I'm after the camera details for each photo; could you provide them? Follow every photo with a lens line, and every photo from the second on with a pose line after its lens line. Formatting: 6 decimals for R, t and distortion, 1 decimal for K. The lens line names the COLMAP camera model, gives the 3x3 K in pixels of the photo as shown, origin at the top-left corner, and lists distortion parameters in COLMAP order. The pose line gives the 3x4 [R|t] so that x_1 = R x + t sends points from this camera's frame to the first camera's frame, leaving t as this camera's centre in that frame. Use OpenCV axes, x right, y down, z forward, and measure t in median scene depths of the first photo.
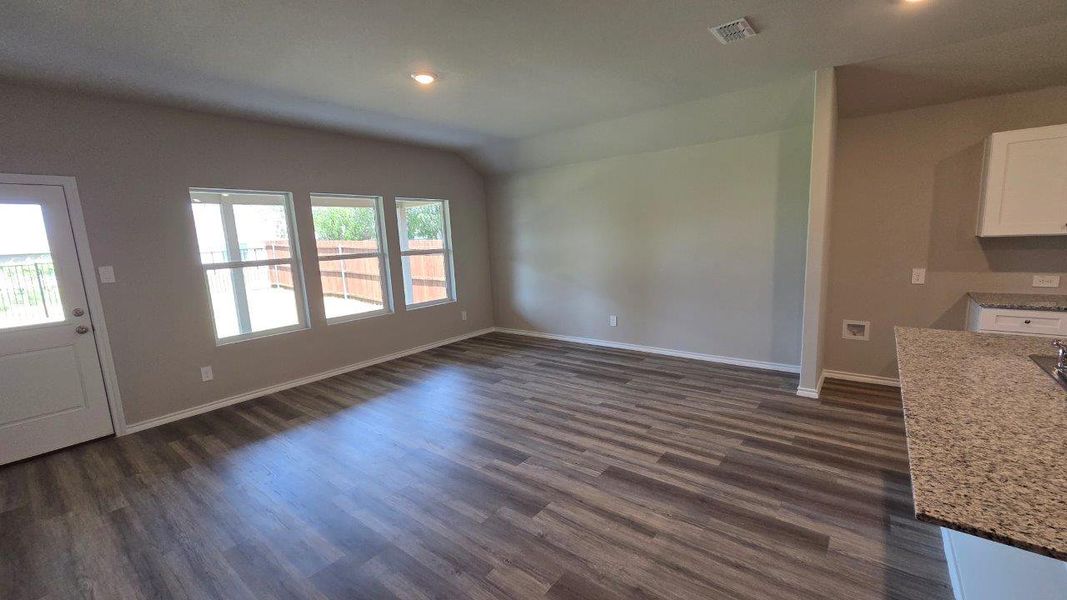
lens RADIAL K [[435.9, 0, 539.8], [0, 435.9, 304.2], [0, 0, 1]] dist [0.003386, -0.000361]
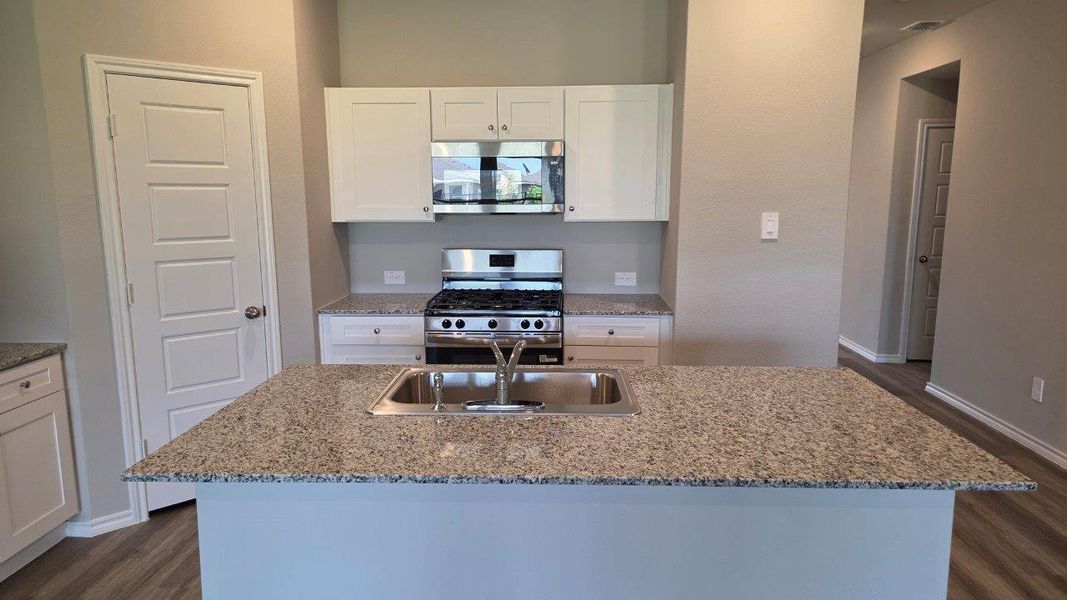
lens RADIAL K [[720.4, 0, 533.5], [0, 720.4, 300.0], [0, 0, 1]] dist [0.075841, -0.079752]
pose [[-0.585506, -0.078913, 0.806818, 0.039013], [0.155791, 0.965747, 0.207514, -0.102559], [-0.795558, 0.247196, -0.553157, 0.582474]]
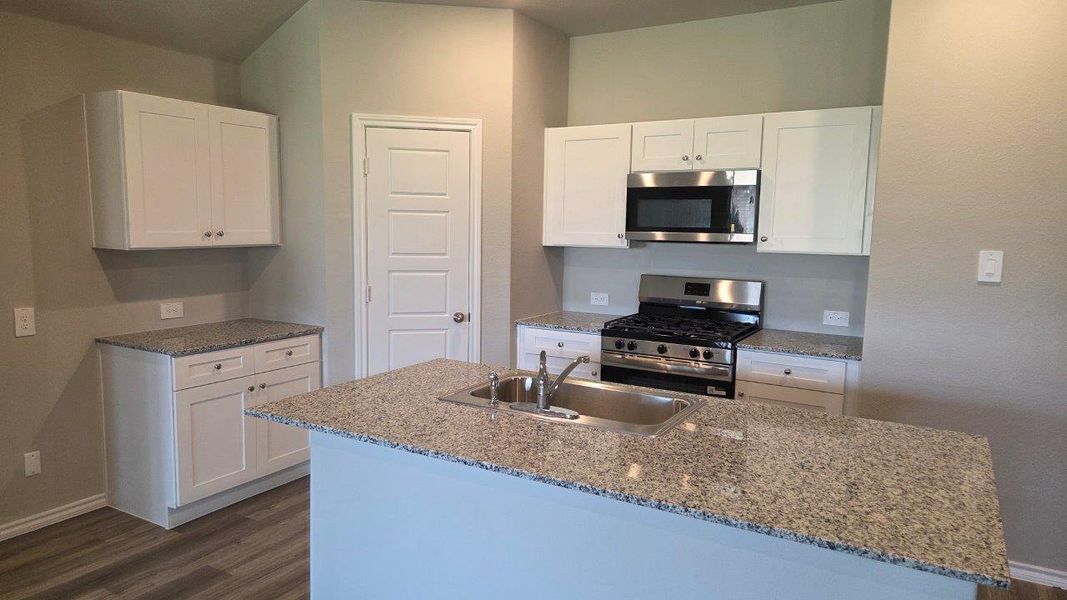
lens RADIAL K [[718.7, 0, 510.4], [0, 718.7, 298.0], [0, 0, 1]] dist [0.072261, -0.073801]
pose [[-0.113807, -0.068930, 0.991109, -0.081776], [0.147549, 0.985355, 0.085472, -0.068013], [-0.982485, 0.155964, -0.101970, 0.415955]]
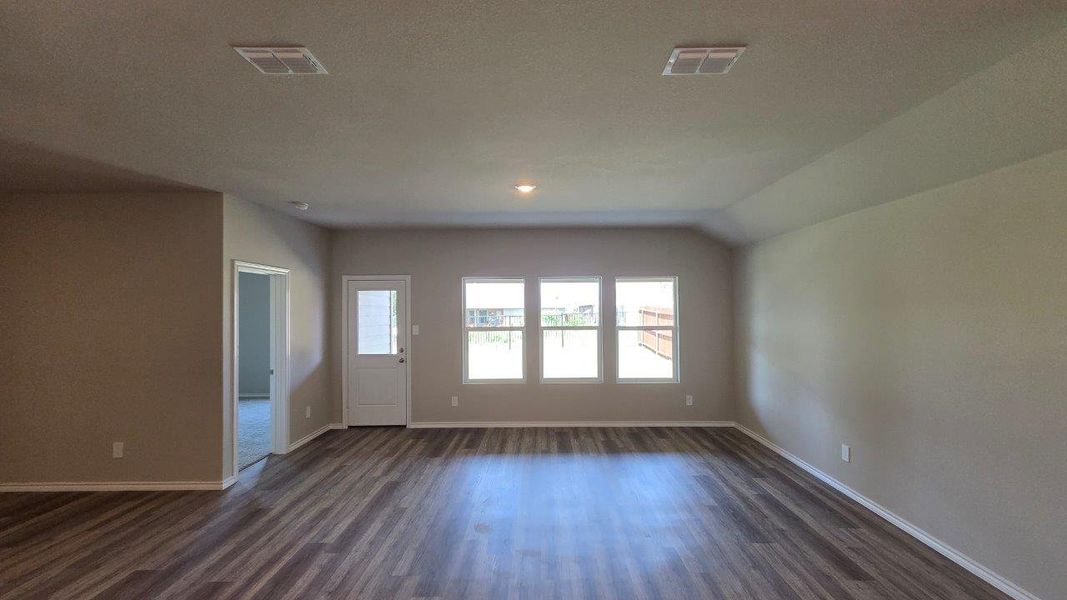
lens RADIAL K [[435.9, 0, 539.8], [0, 435.9, 304.2], [0, 0, 1]] dist [0.003386, -0.000361]
pose [[0.613542, 0.029746, -0.789101, 0.508588], [-0.142739, 0.987007, -0.073776, -0.087261], [0.776654, 0.157900, 0.609816, 0.255348]]
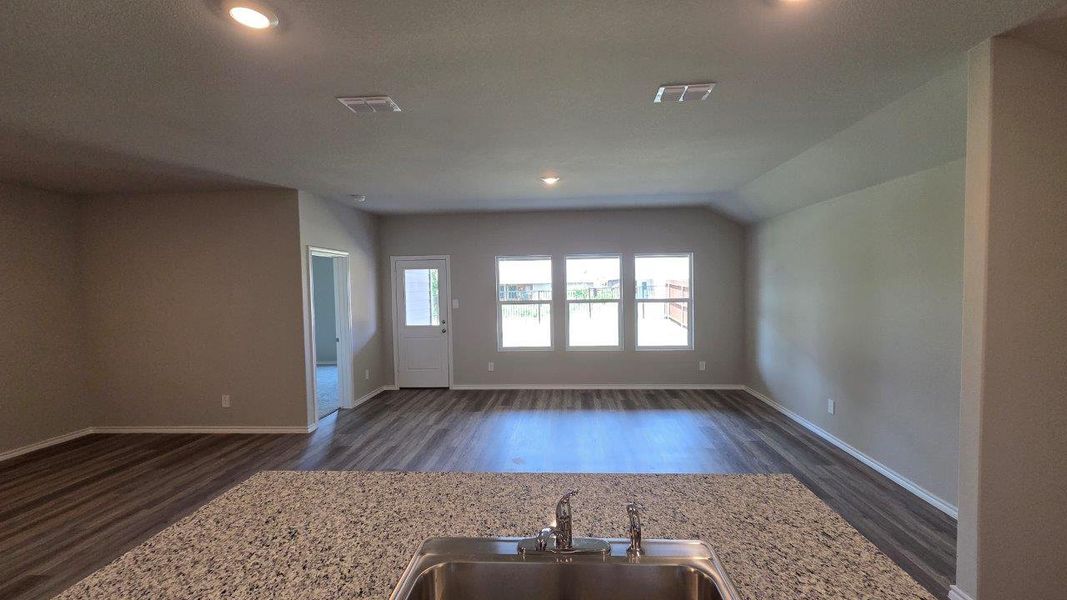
lens RADIAL K [[435.9, 0, 539.8], [0, 435.9, 304.2], [0, 0, 1]] dist [0.003386, -0.000361]
pose [[0.560931, 0.070706, -0.824838, 0.631460], [-0.135619, 0.990734, -0.007301, -0.080608], [0.816679, 0.115959, 0.565323, 0.172561]]
